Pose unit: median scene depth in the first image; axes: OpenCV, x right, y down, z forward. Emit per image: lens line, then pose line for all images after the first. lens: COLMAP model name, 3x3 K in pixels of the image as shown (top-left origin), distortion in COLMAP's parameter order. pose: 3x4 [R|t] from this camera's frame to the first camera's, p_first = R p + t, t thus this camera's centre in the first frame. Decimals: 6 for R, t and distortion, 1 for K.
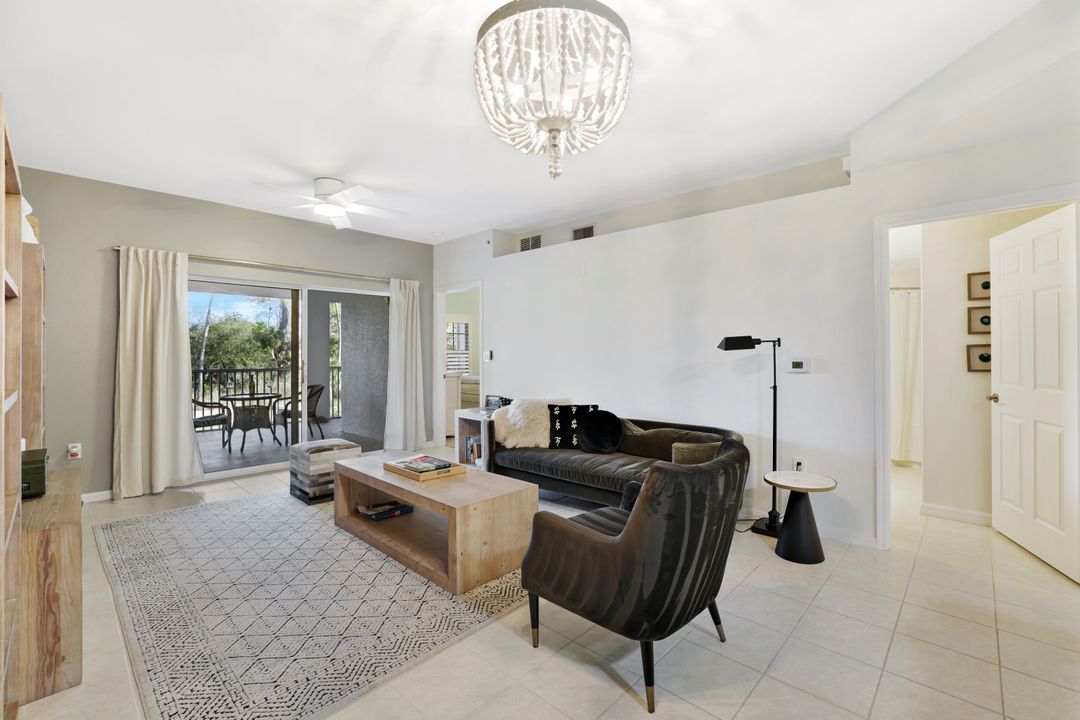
lens RADIAL K [[468.8, 0, 528.4], [0, 468.8, 355.2], [0, 0, 1]] dist [-0.024618, 0.003379]
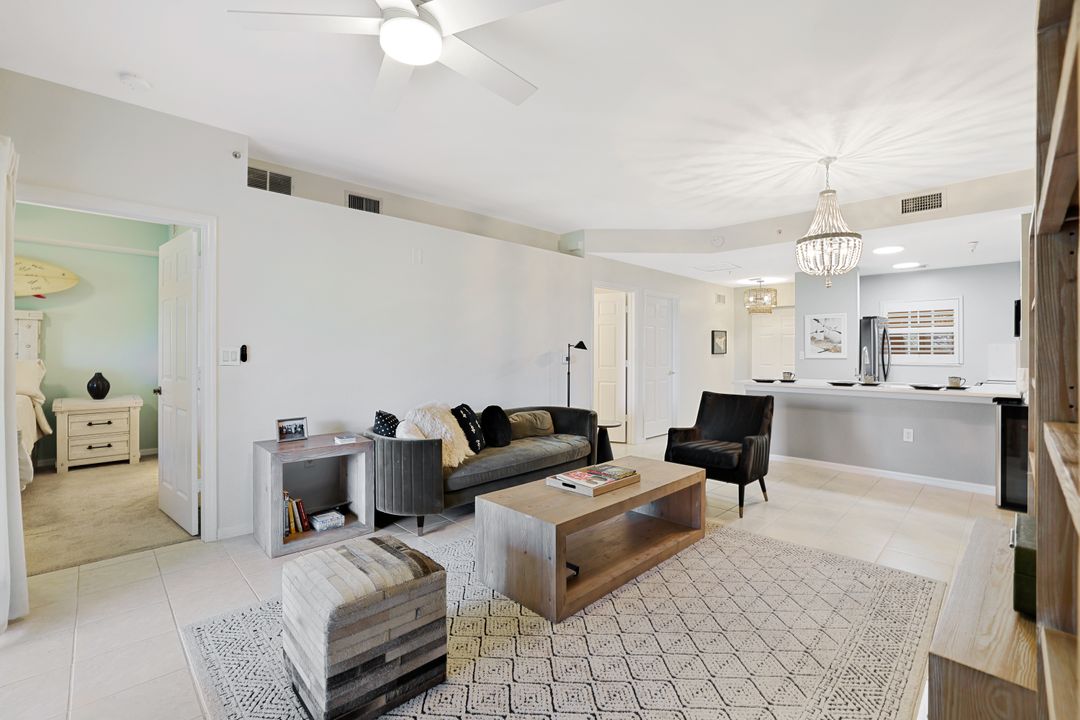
lens RADIAL K [[468.8, 0, 544.4], [0, 468.8, 356.7], [0, 0, 1]] dist [-0.024618, 0.003379]
pose [[0.021001, -0.010505, 0.999724, -0.975119], [-0.000196, 0.999945, 0.010512, -0.003613], [-0.999779, -0.000417, 0.020997, 0.941409]]
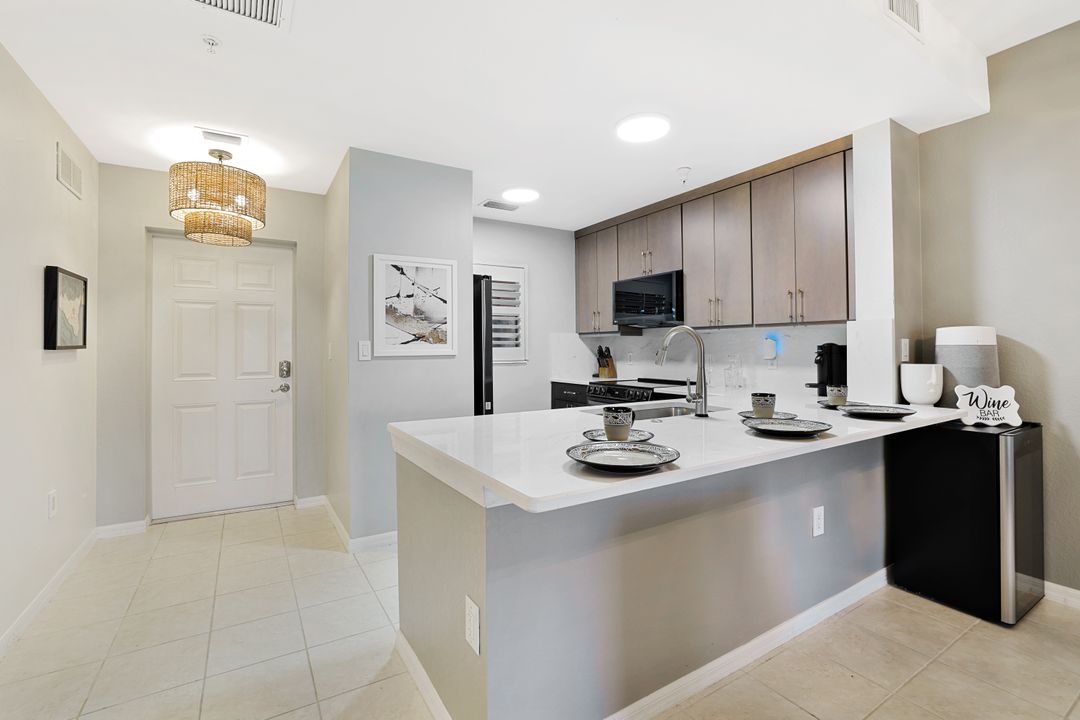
lens RADIAL K [[468.8, 0, 543.0], [0, 468.8, 351.5], [0, 0, 1]] dist [-0.024618, 0.003379]
pose [[-0.971420, 0.002654, 0.237354, 0.465513], [0.005152, 0.999938, 0.009907, 0.006647], [-0.237313, 0.010847, -0.971373, 0.628772]]
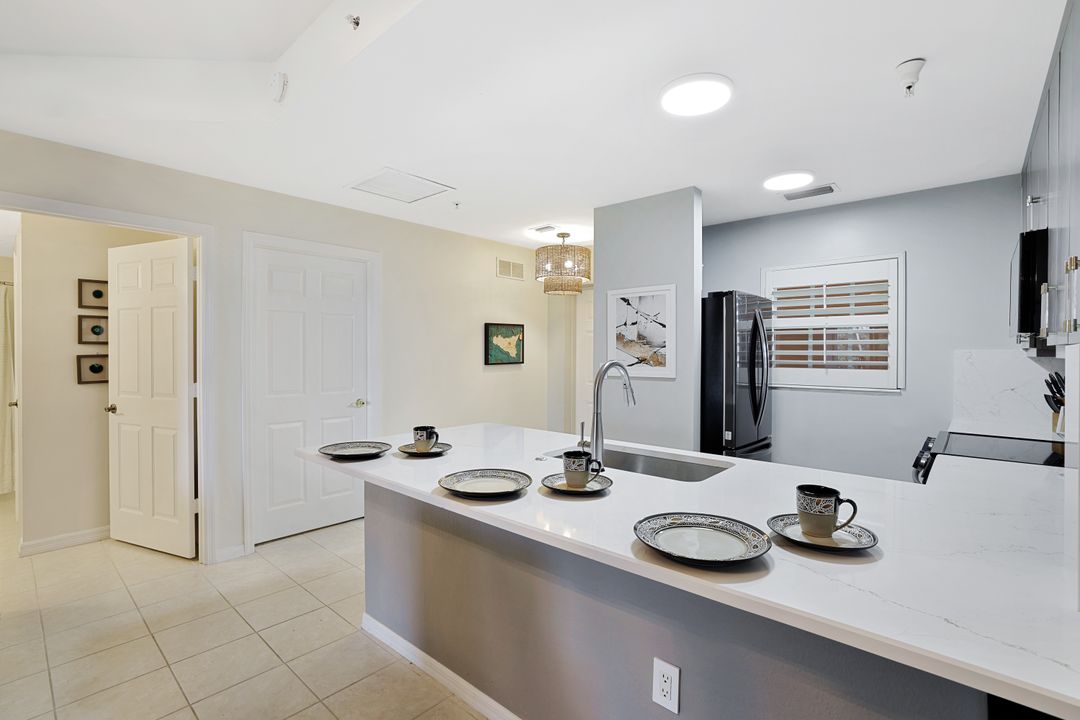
lens RADIAL K [[499.8, 0, 540.7], [0, 499.8, 363.8], [0, 0, 1]] dist [-0.016000, 0.000438]
pose [[-0.046705, -0.026308, 0.998562, -0.089192], [0.000423, 0.999653, 0.026357, -0.030809], [-0.998909, 0.001654, -0.046678, 0.111330]]
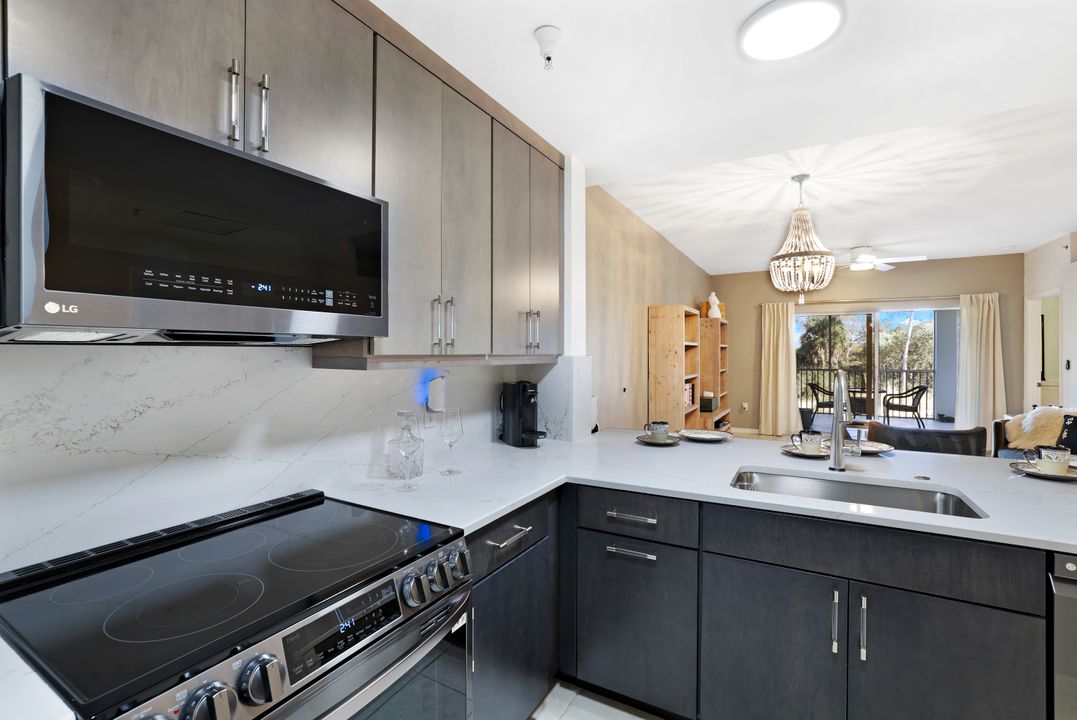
lens RADIAL K [[467.5, 0, 545.2], [0, 467.5, 352.0], [0, 0, 1]] dist [-0.024618, 0.003379]
pose [[0.256305, 0.002859, -0.966592, 0.830151], [-0.004602, 0.999988, 0.001737, -0.035577], [0.966585, 0.004003, 0.256315, -0.412389]]
